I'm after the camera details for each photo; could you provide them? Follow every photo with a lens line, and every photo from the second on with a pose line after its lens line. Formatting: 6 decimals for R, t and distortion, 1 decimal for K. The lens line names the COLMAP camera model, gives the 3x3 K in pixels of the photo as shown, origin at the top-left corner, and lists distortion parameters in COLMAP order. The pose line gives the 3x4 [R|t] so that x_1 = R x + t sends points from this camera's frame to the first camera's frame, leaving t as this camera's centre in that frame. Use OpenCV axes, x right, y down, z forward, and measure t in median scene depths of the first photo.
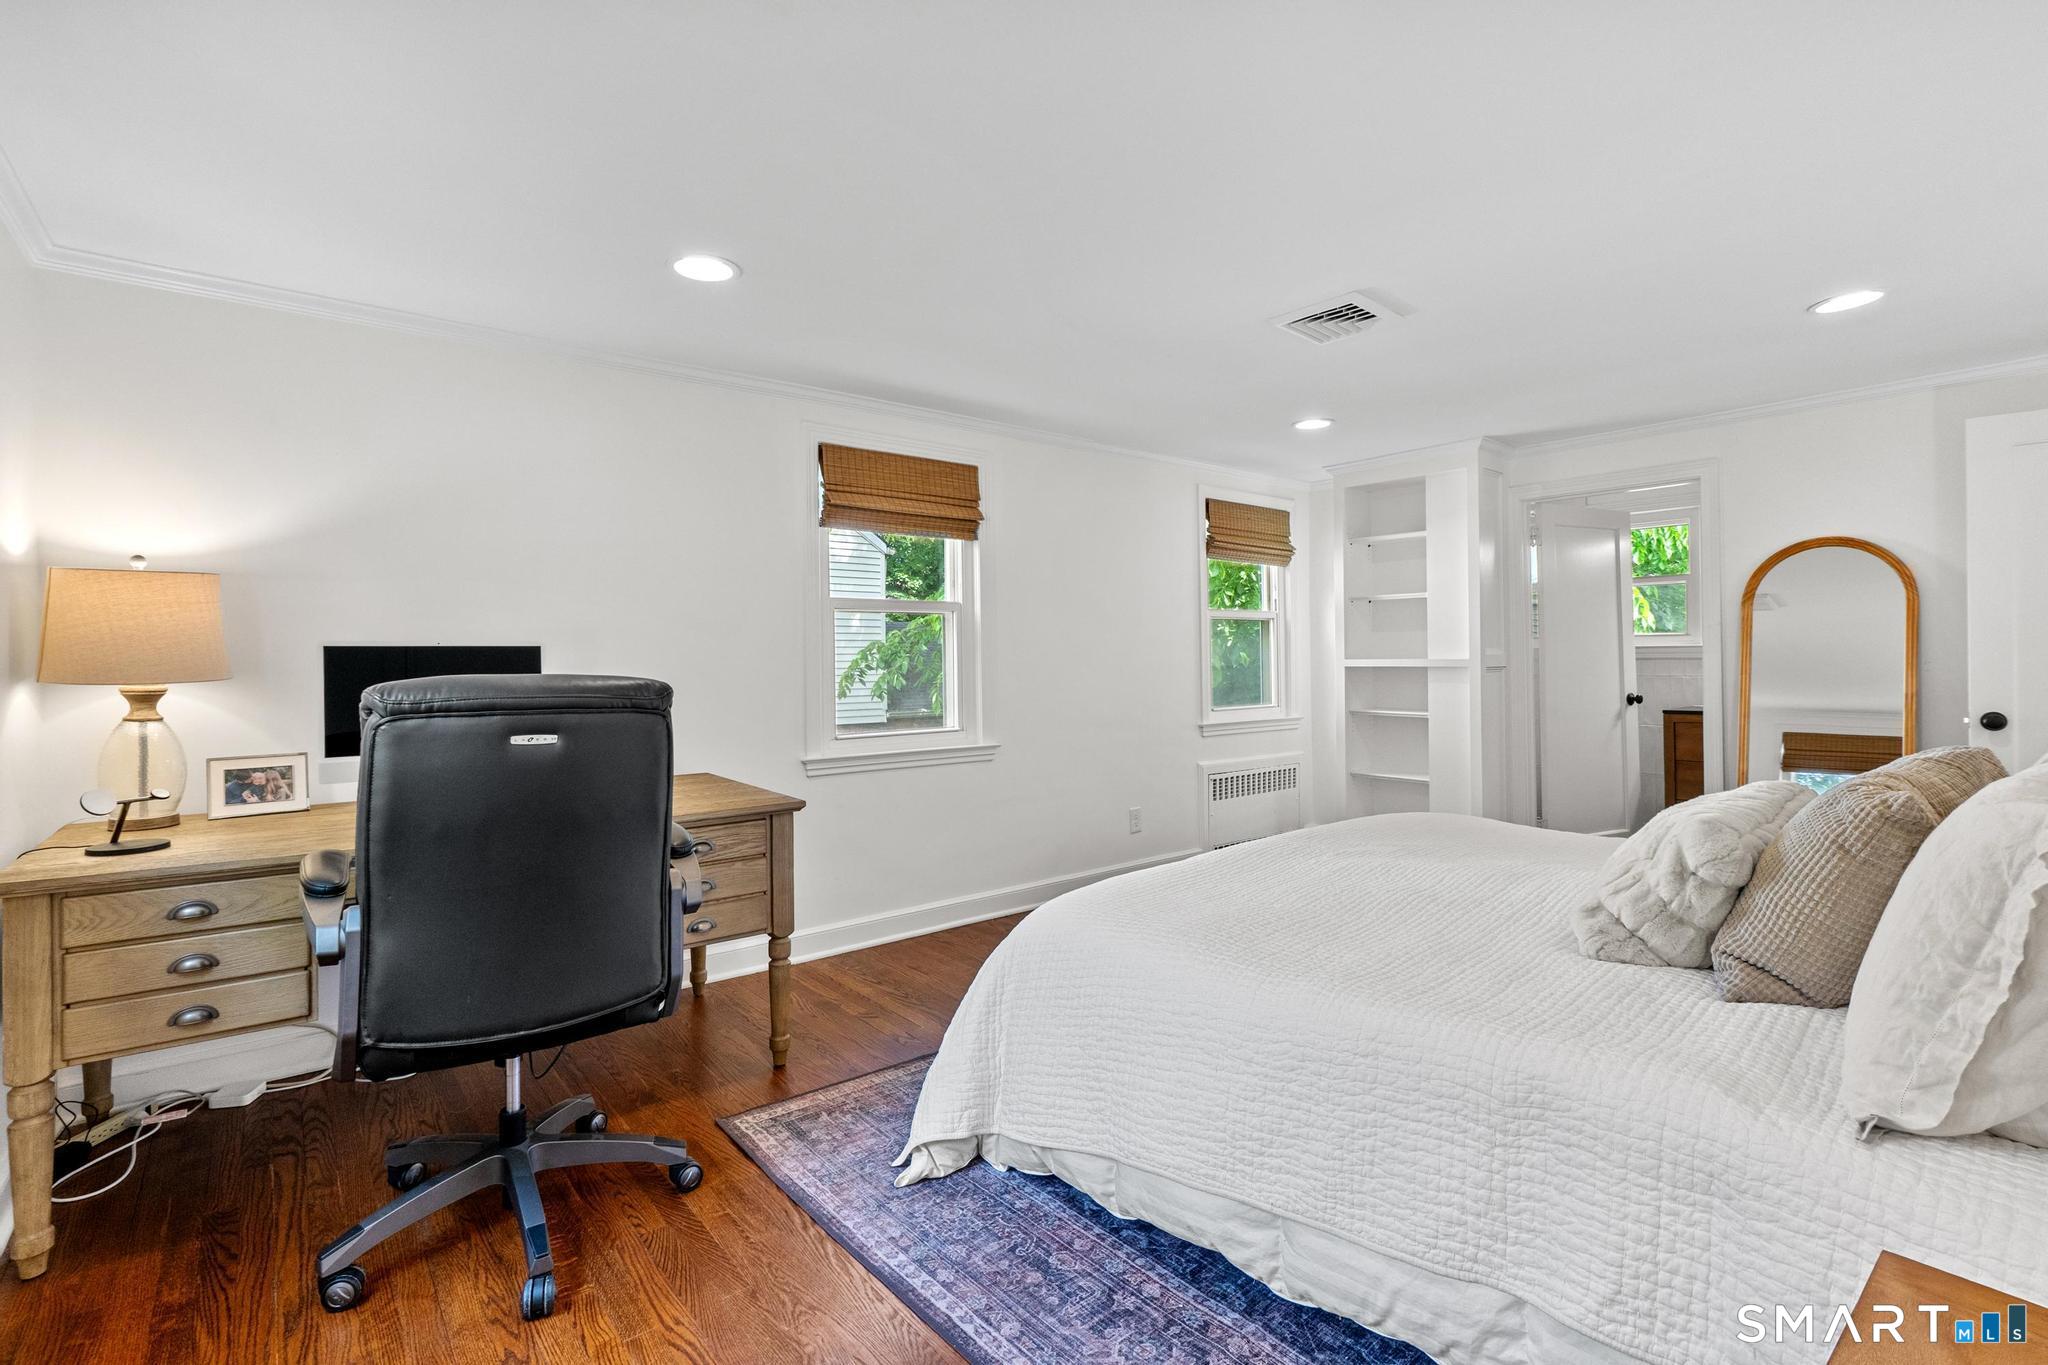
lens RADIAL K [[927.4, 0, 1024.0], [0, 927.4, 682.5], [0, 0, 1]] dist [-0.004640, 0.000725]
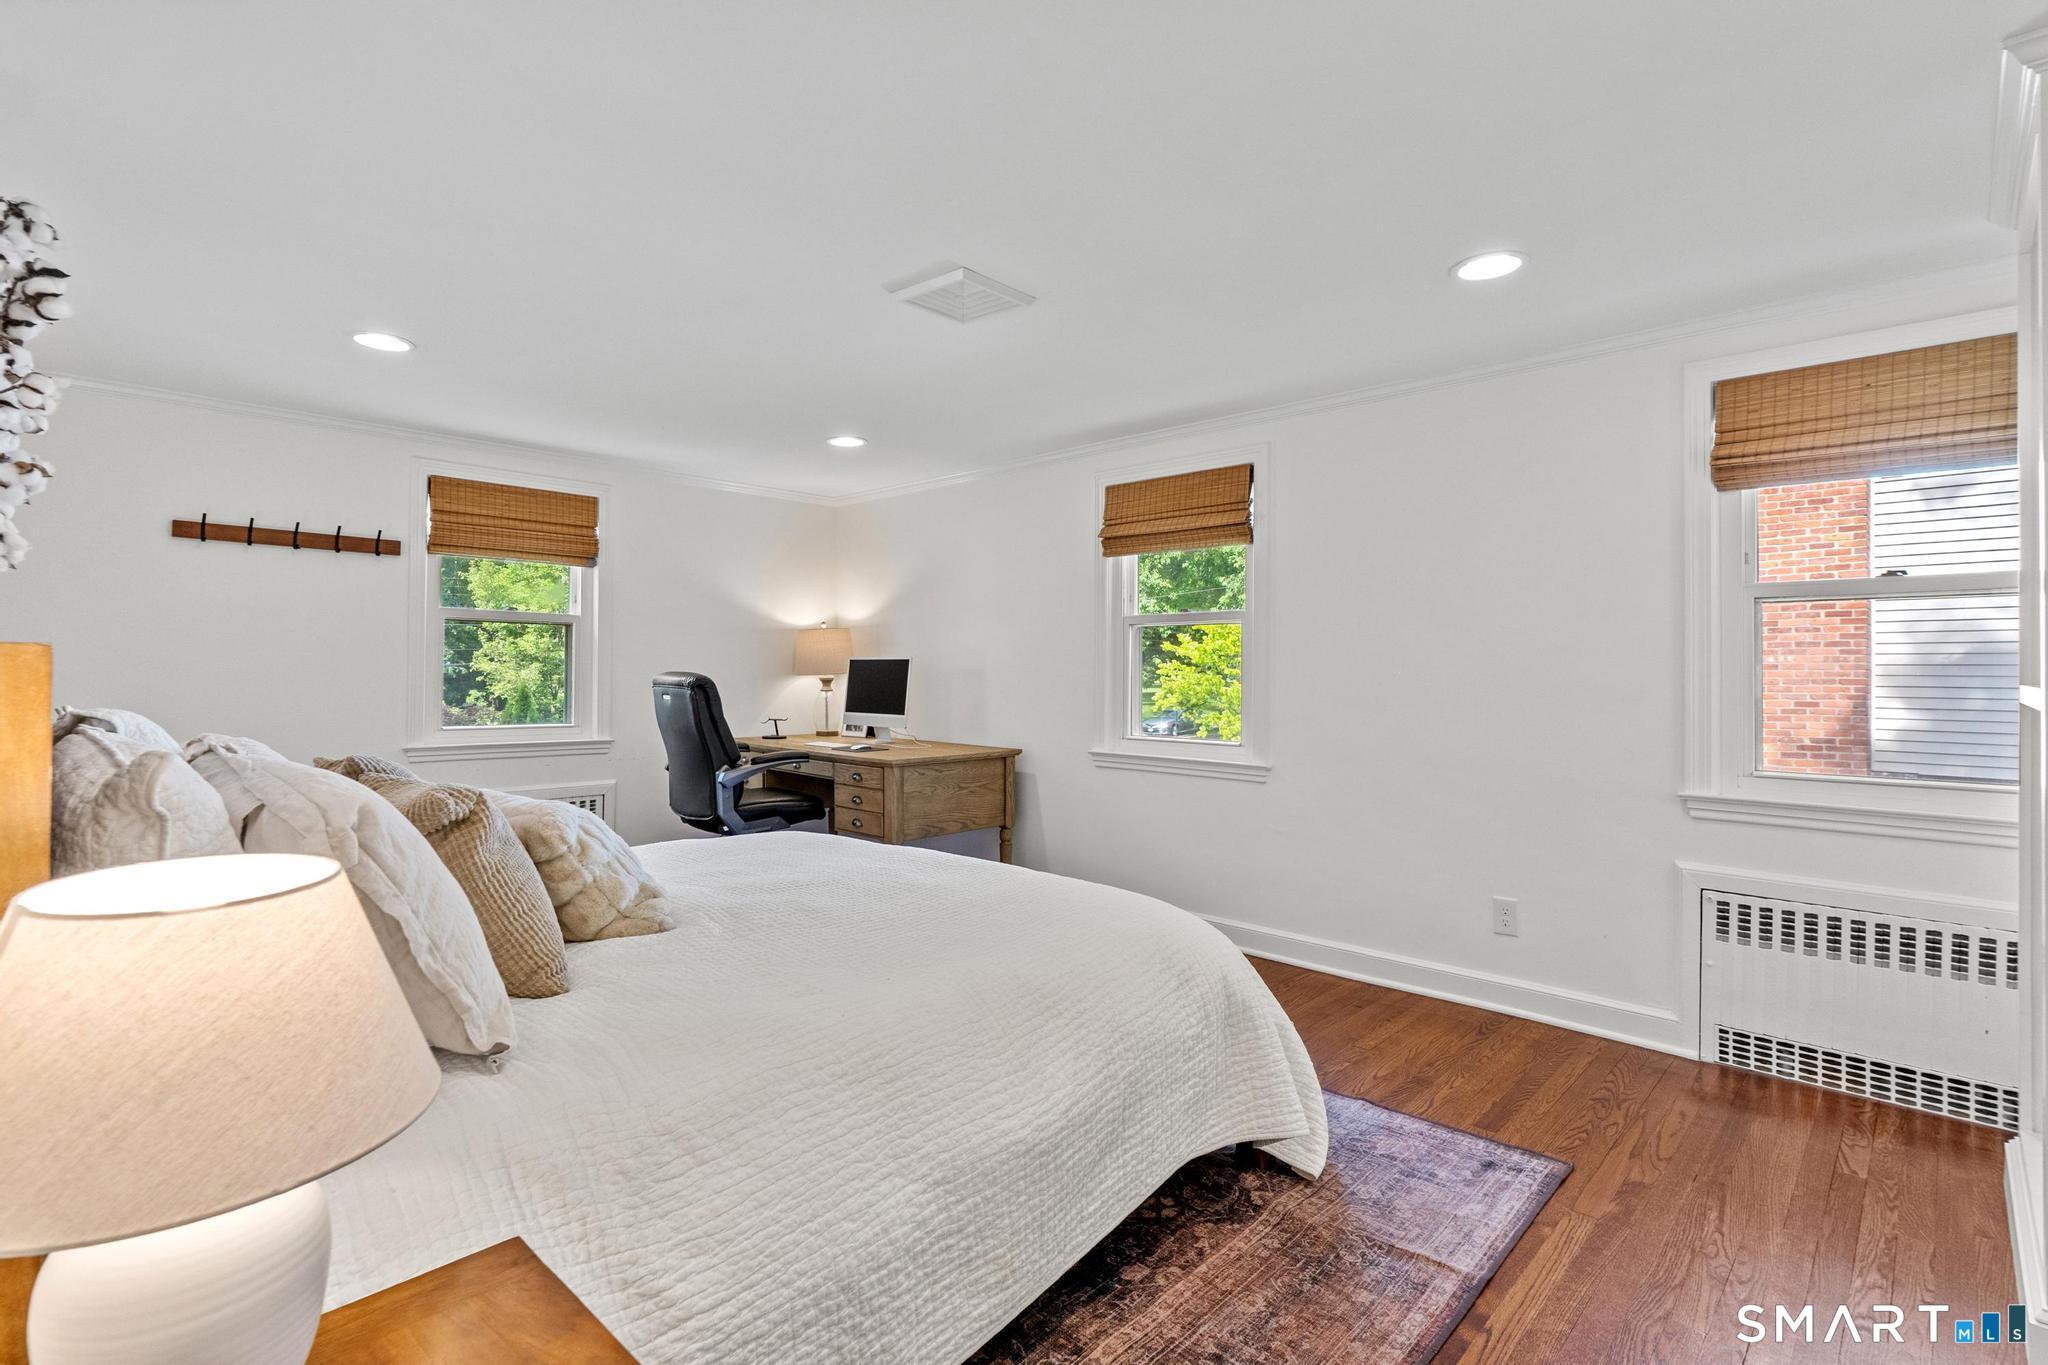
lens RADIAL K [[985.2, 0, 1024.0], [0, 985.2, 682.5], [0, 0, 1]] dist [0.000517, -0.000036]
pose [[0.110688, 0.020755, -0.993638, 0.973711], [-0.033566, 0.999290, 0.017134, -0.024554], [0.993288, 0.031456, 0.111306, 0.717235]]
